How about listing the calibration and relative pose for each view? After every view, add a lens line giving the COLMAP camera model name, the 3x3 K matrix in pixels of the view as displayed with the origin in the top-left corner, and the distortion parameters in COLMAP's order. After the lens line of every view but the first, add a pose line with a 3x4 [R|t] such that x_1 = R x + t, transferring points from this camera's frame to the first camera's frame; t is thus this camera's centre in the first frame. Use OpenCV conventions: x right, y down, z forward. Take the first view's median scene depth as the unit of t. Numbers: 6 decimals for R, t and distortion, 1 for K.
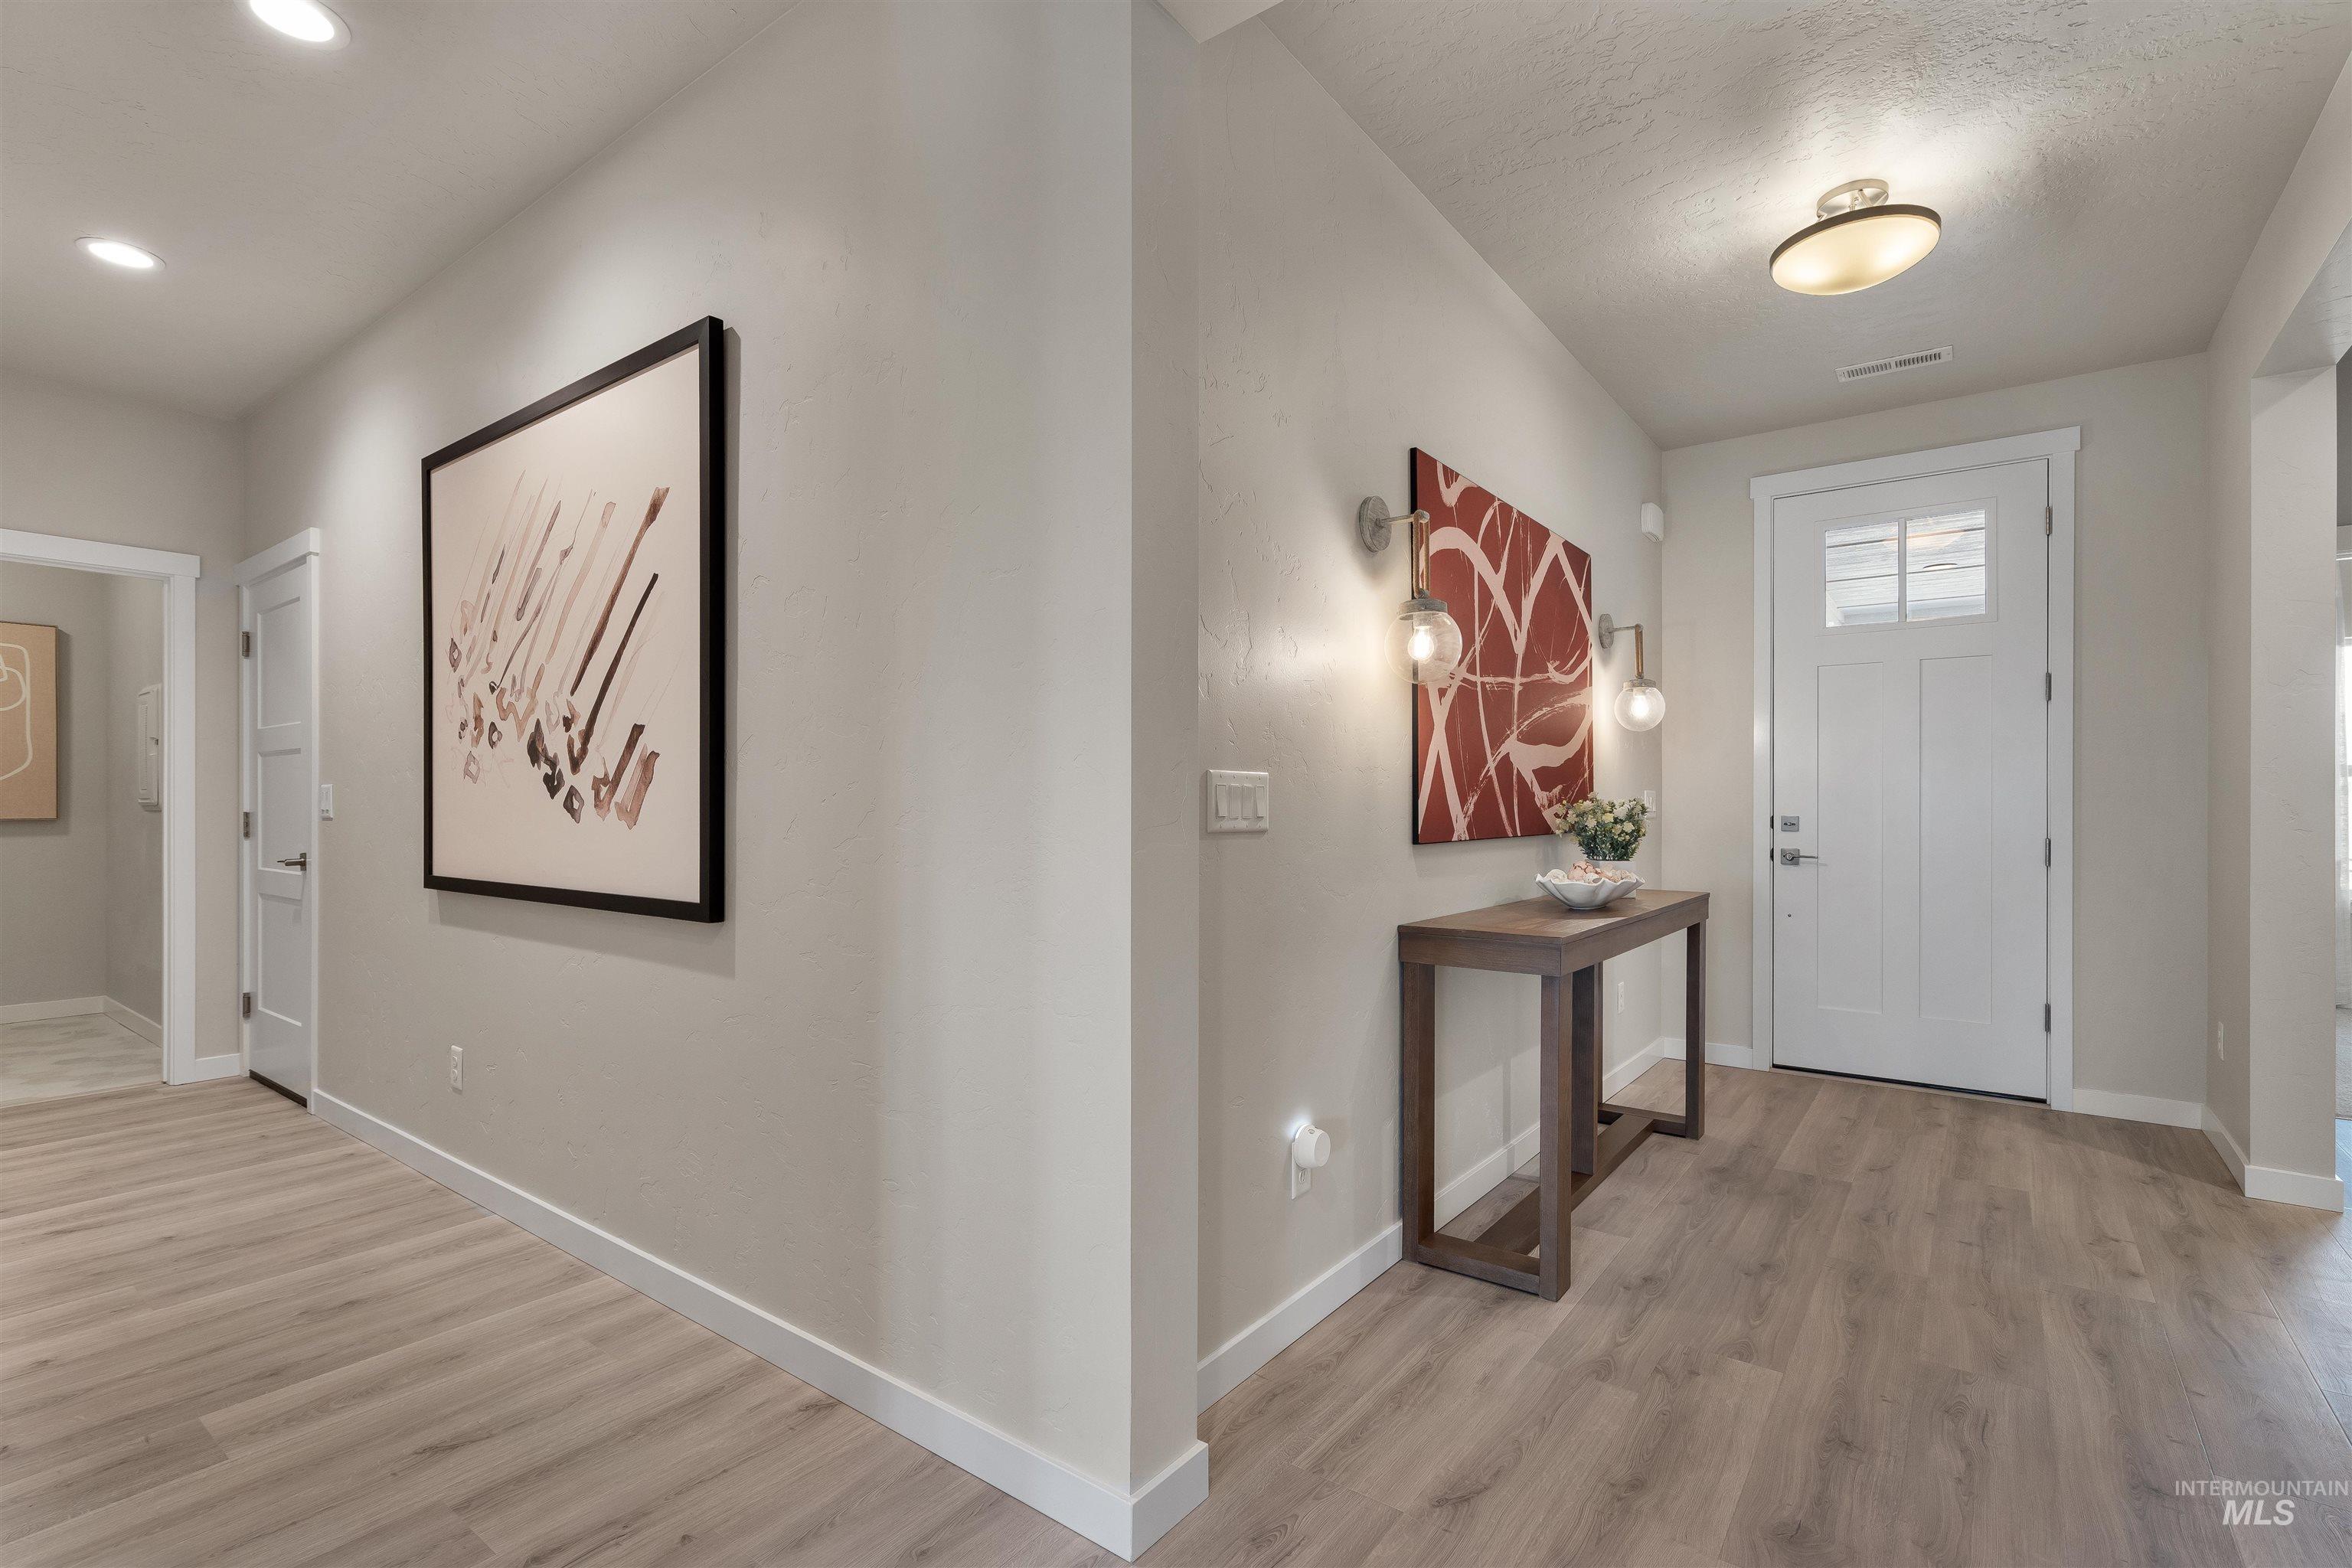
lens RADIAL K [[1093.6, 0, 1168.2], [0, 1093.6, 808.5], [0, 0, 1]] dist [0.000982, -0.000629]
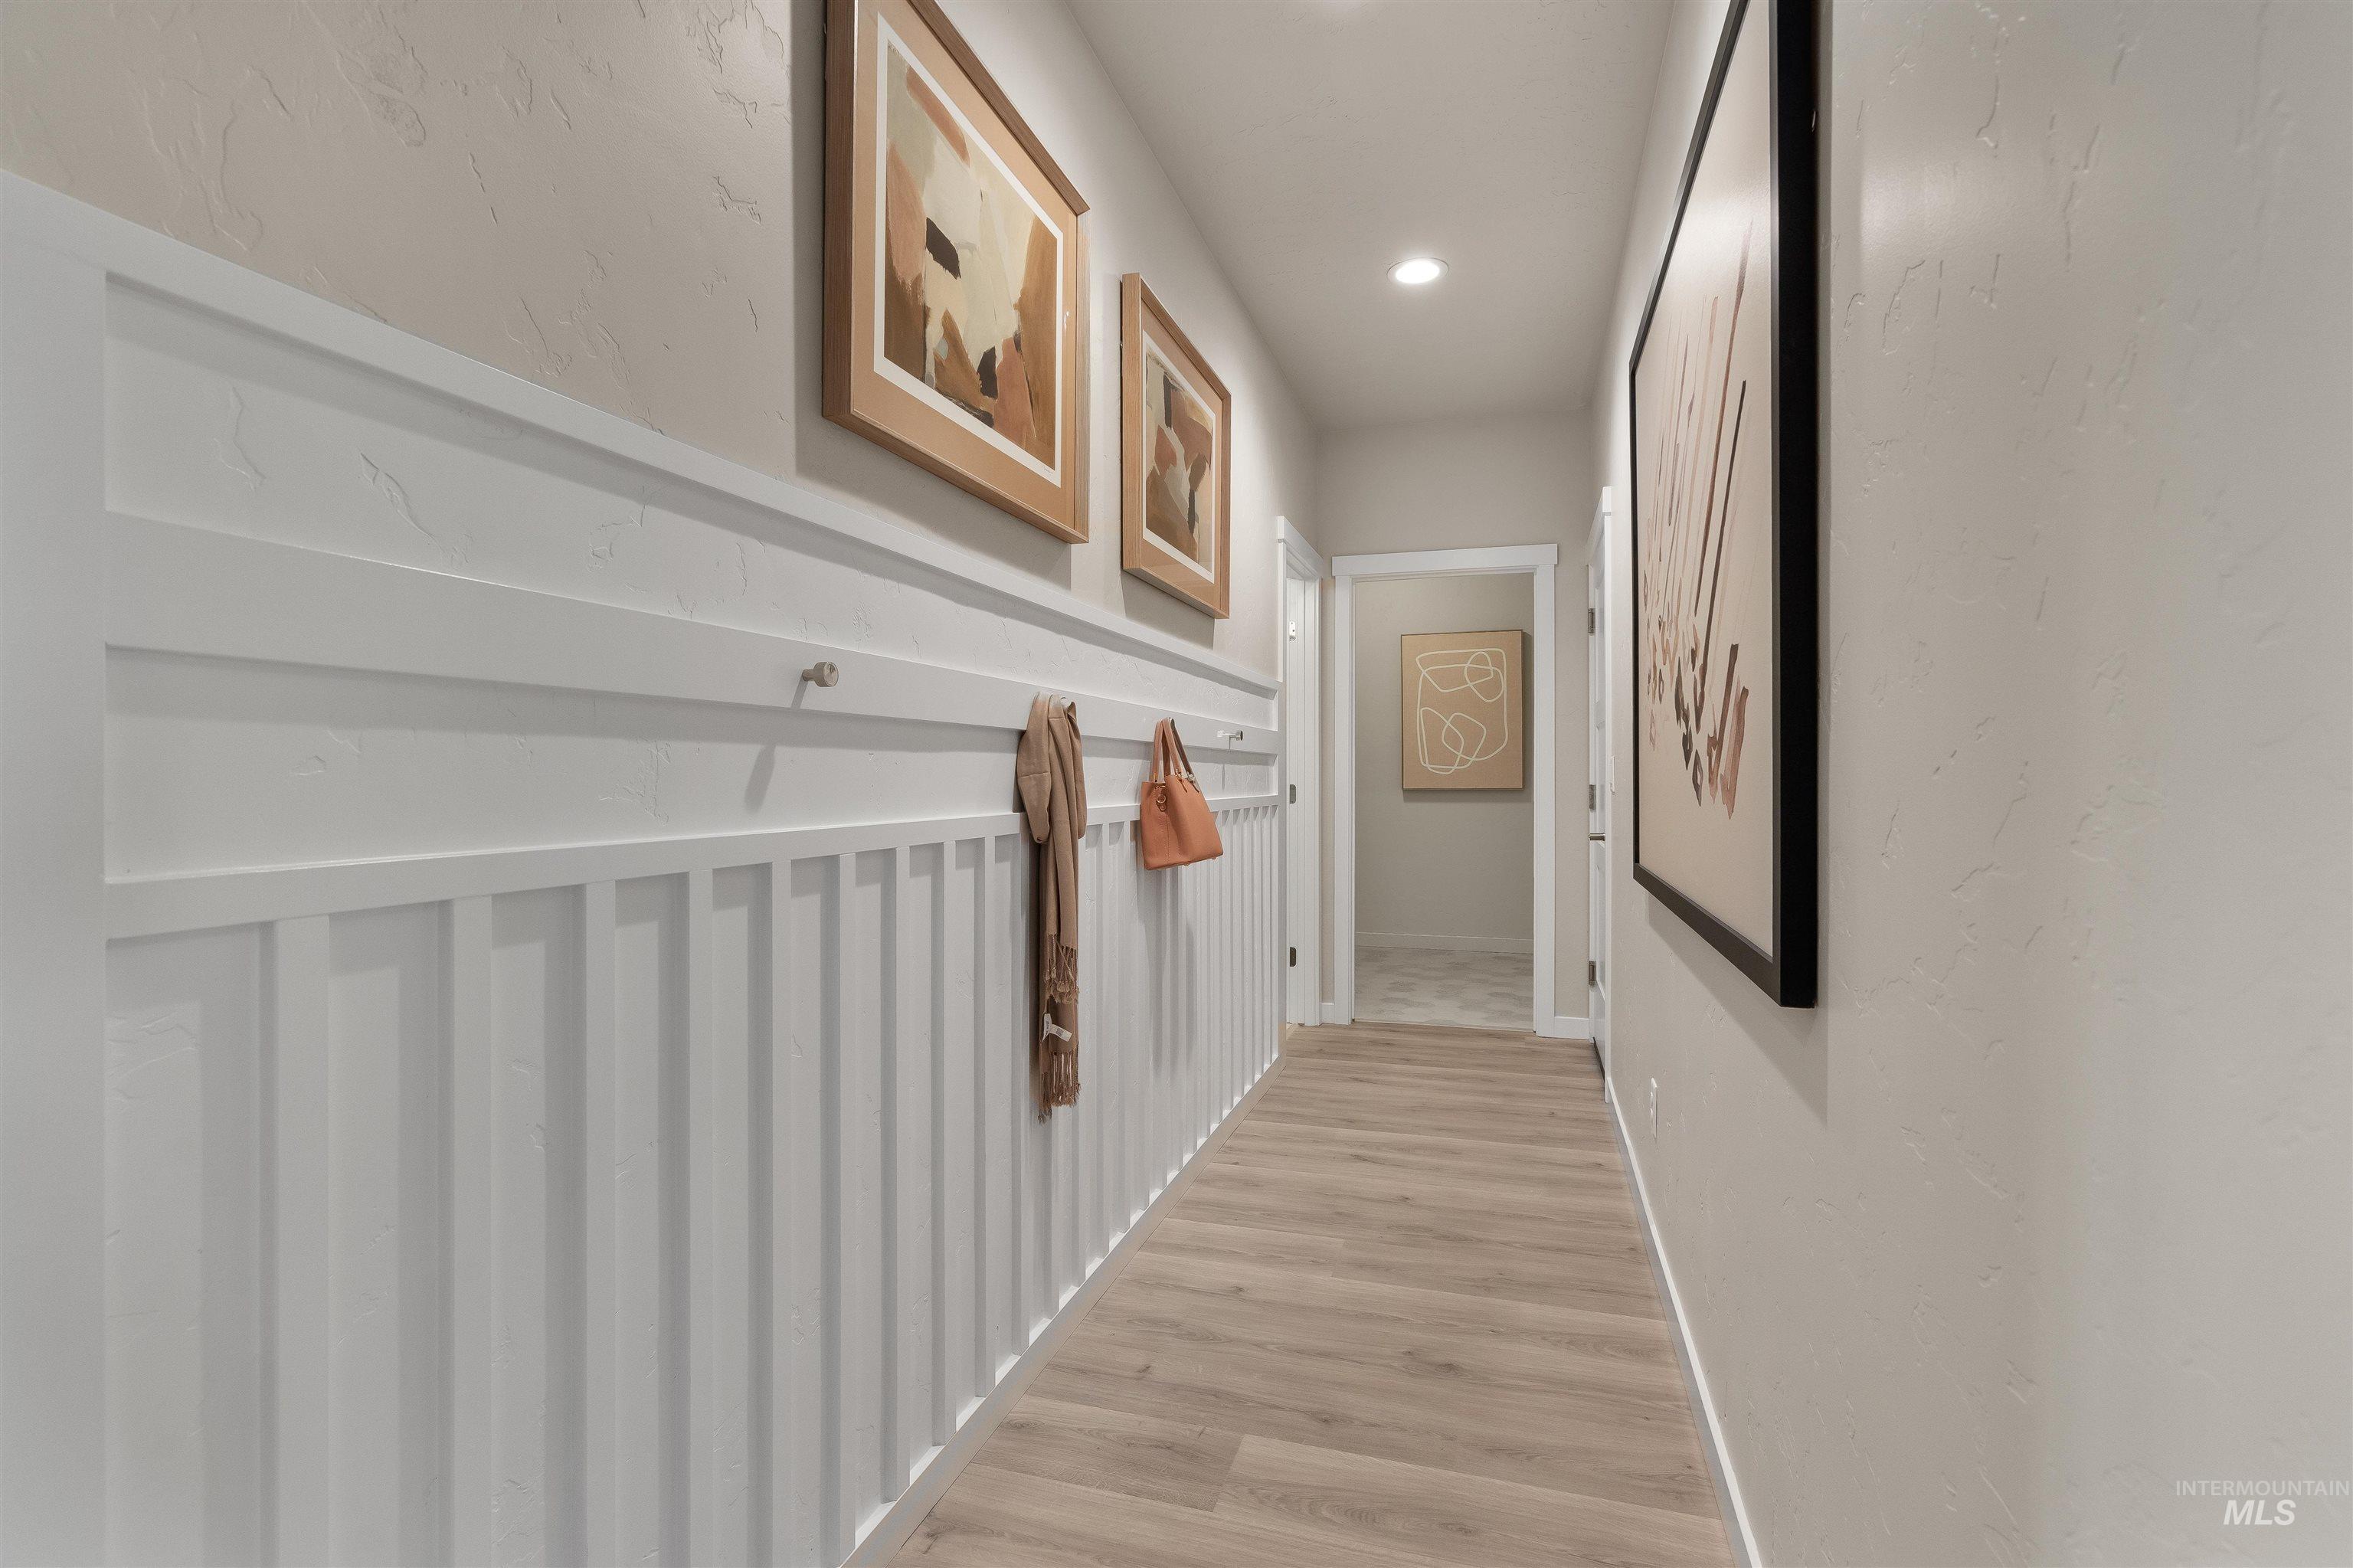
lens RADIAL K [[1094.1, 0, 1170.3], [0, 1094.1, 764.2], [0, 0, 1]] dist [0.000982, -0.000629]
pose [[0.338694, -0.010396, -0.940839, -0.017210], [-0.004197, 0.999912, -0.012560, -0.001663], [0.940887, 0.008203, 0.338621, 0.433824]]
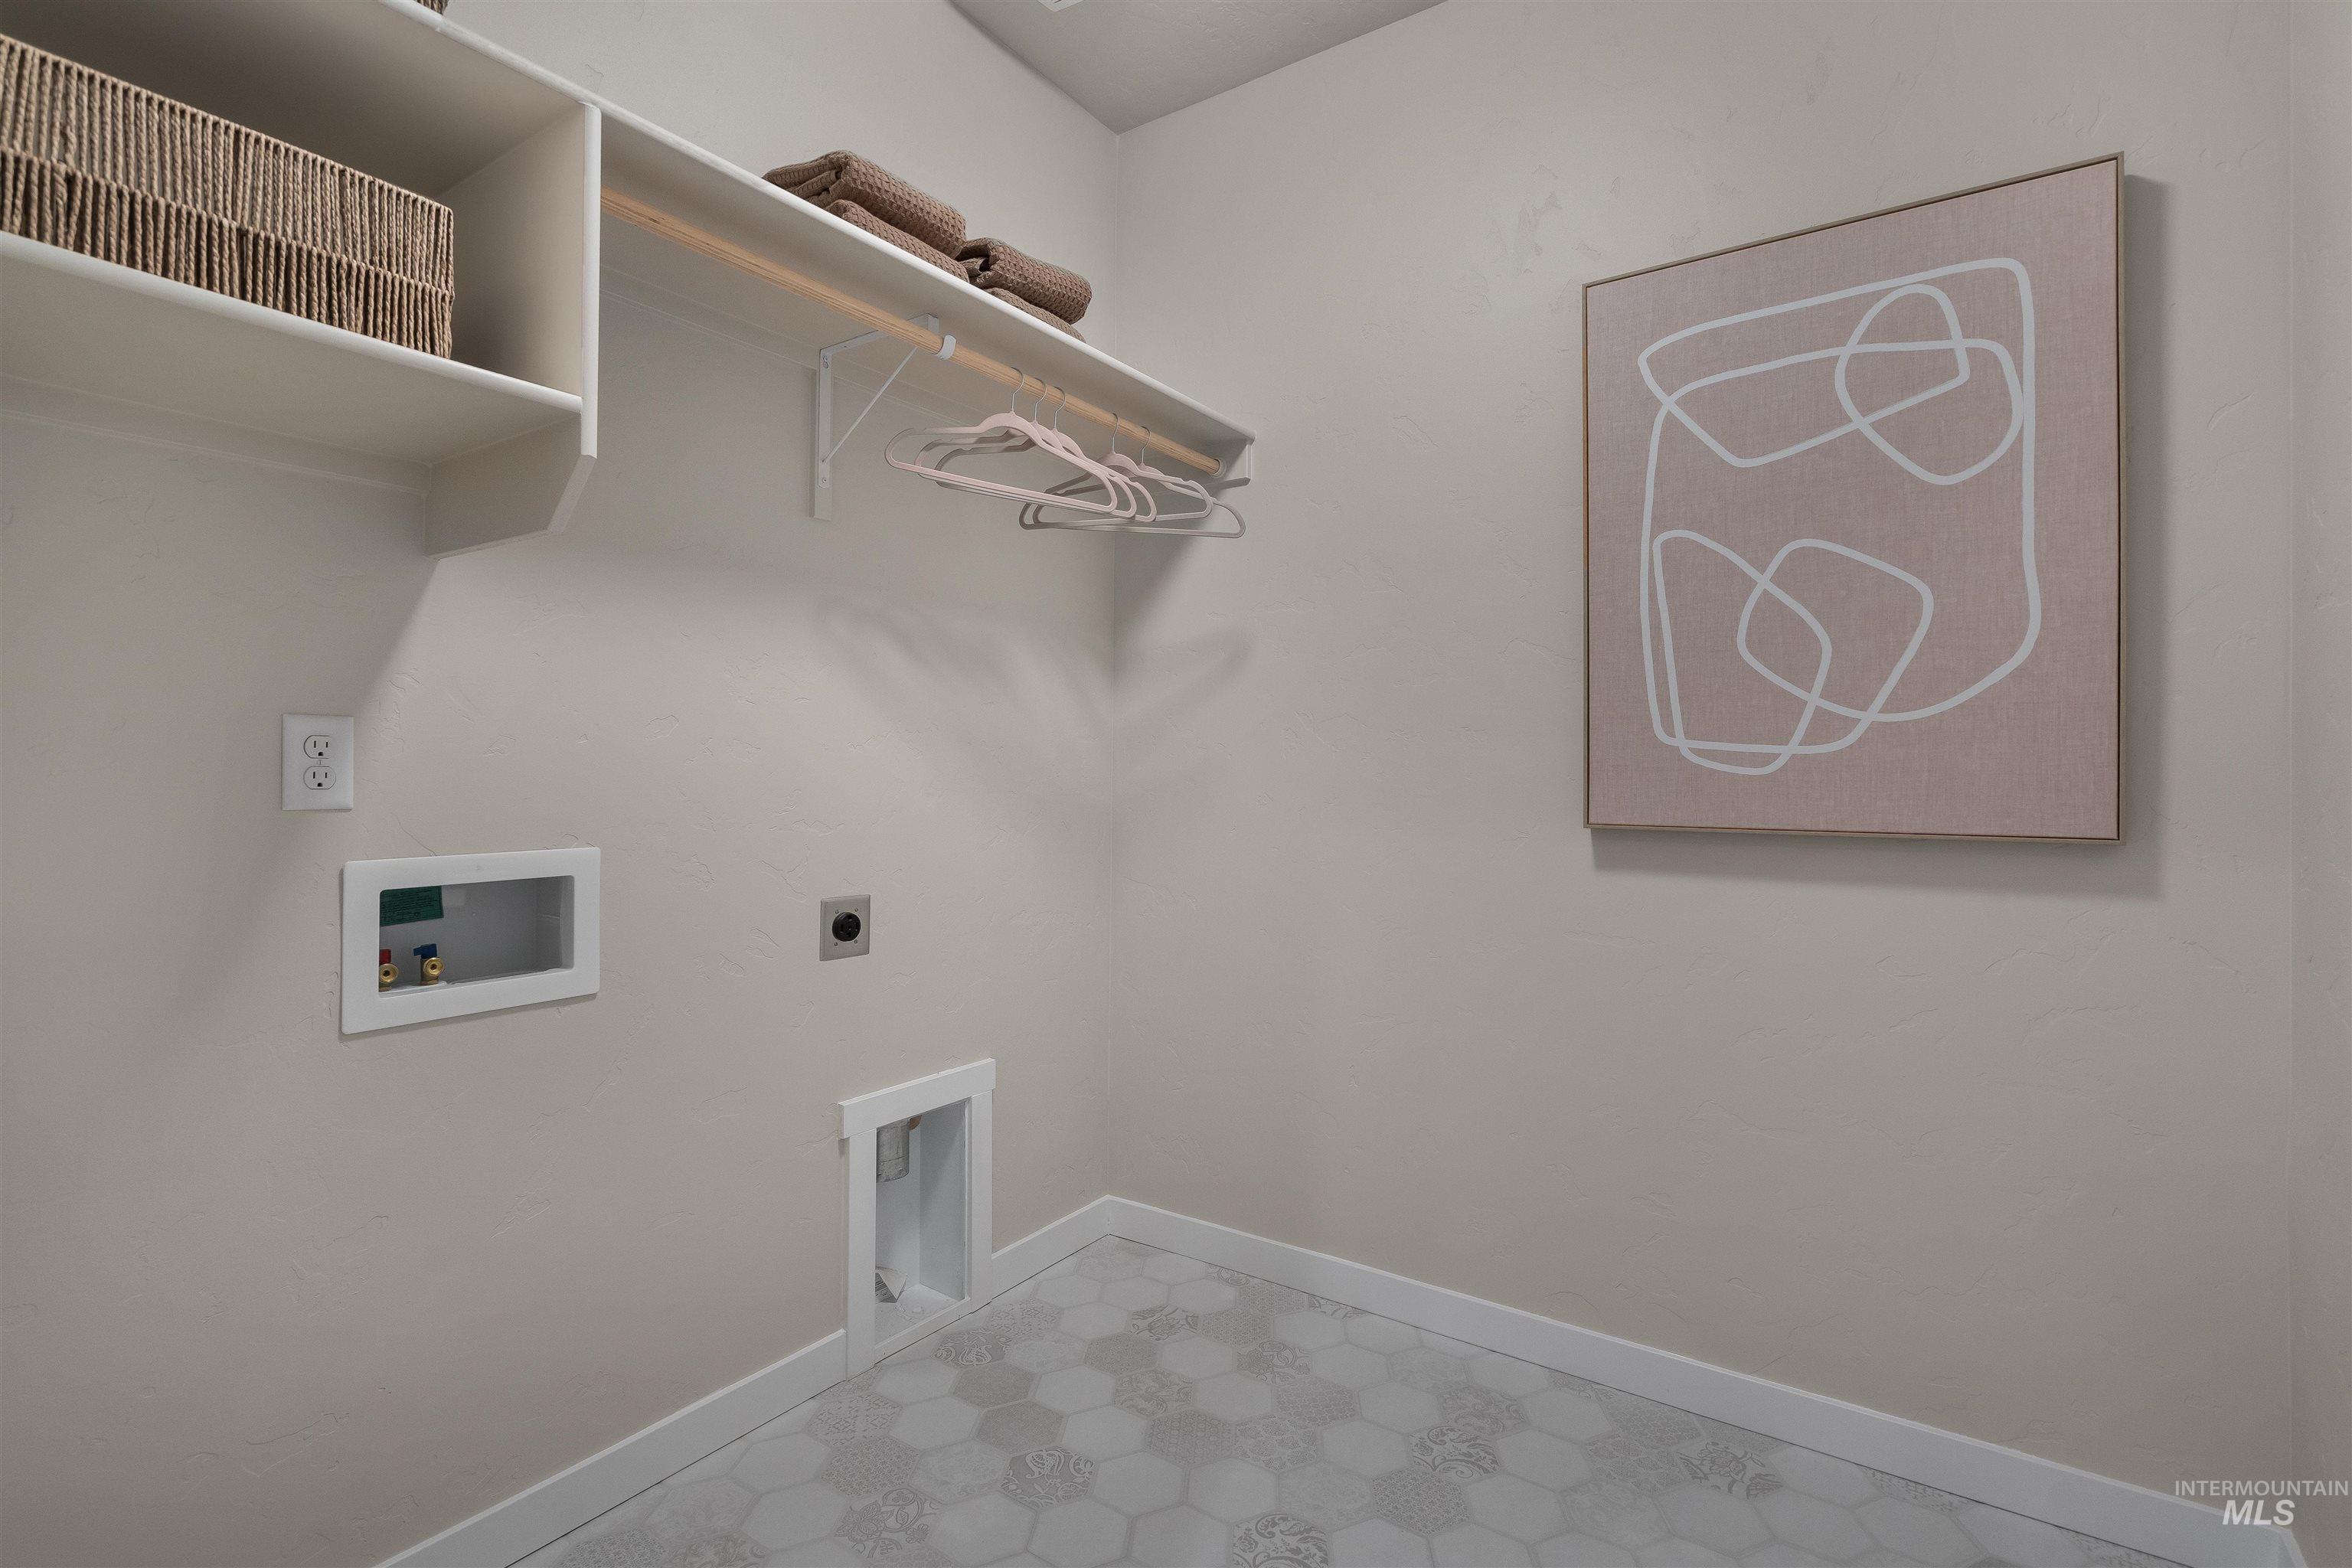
lens RADIAL K [[1093.6, 0, 1160.8], [0, 1093.6, 771.2], [0, 0, 1]] dist [0.000982, -0.000629]
pose [[0.048213, 0.000641, -0.998837, -1.451616], [-0.006213, 0.999981, 0.000342, -0.012559], [0.998818, 0.006189, 0.048217, 1.440117]]
